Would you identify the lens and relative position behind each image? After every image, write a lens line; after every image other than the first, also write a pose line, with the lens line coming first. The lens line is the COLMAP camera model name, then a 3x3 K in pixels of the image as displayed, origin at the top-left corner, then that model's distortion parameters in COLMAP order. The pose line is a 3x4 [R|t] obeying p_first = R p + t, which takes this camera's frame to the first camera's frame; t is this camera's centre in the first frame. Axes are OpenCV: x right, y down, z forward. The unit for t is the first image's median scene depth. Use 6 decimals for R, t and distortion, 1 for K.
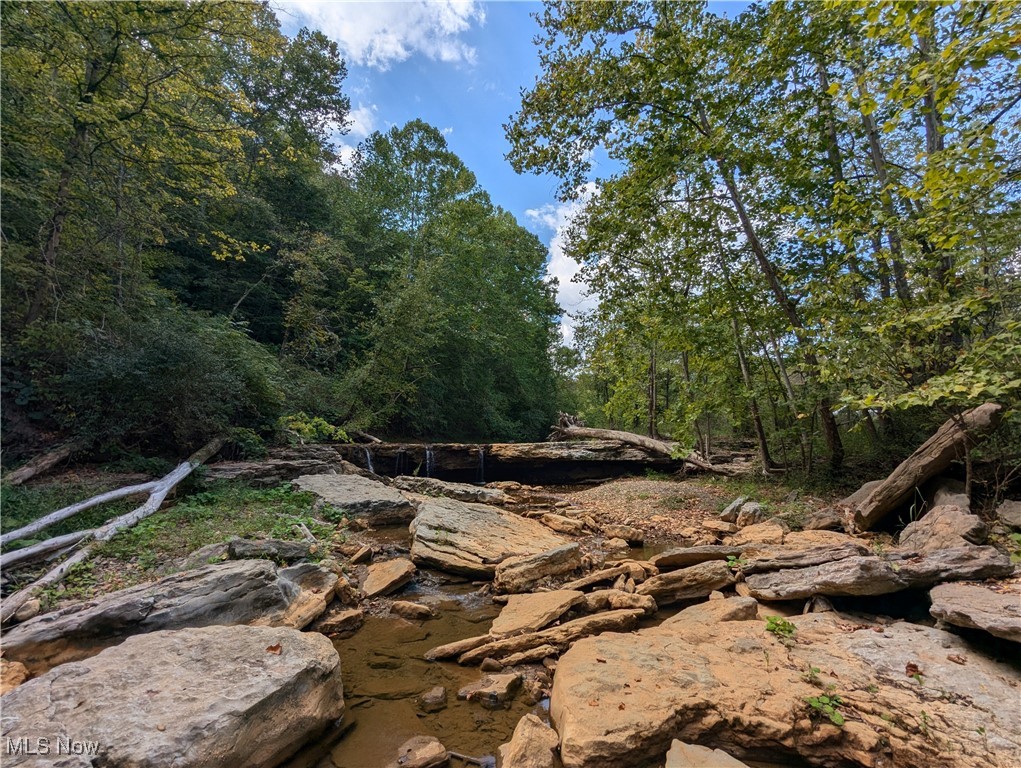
lens RADIAL K [[495.9, 0, 510.5], [0, 495.9, 384.0], [0, 0, 1]] dist [-0.001343, -0.000249]
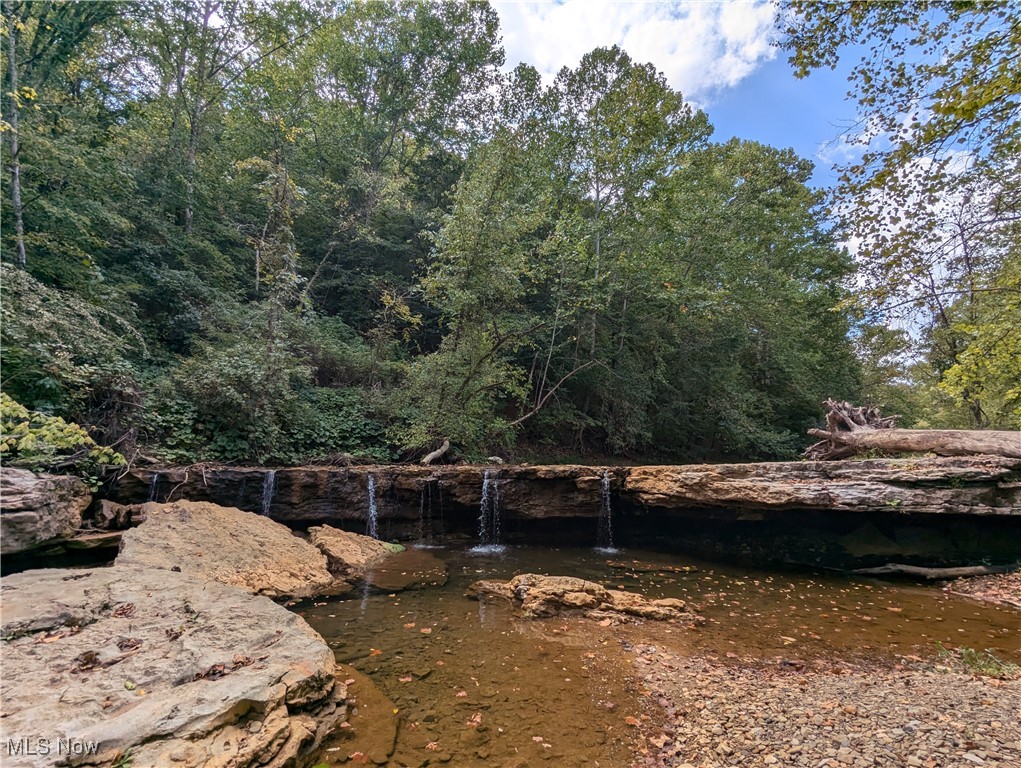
lens RADIAL K [[495.9, 0, 510.5], [0, 495.9, 384.0], [0, 0, 1]] dist [-0.001343, -0.000249]
pose [[0.847914, -0.084323, -0.523385, 0.118617], [0.061136, 0.996235, -0.061461, 0.066445], [0.526597, 0.020116, 0.849877, 0.546701]]
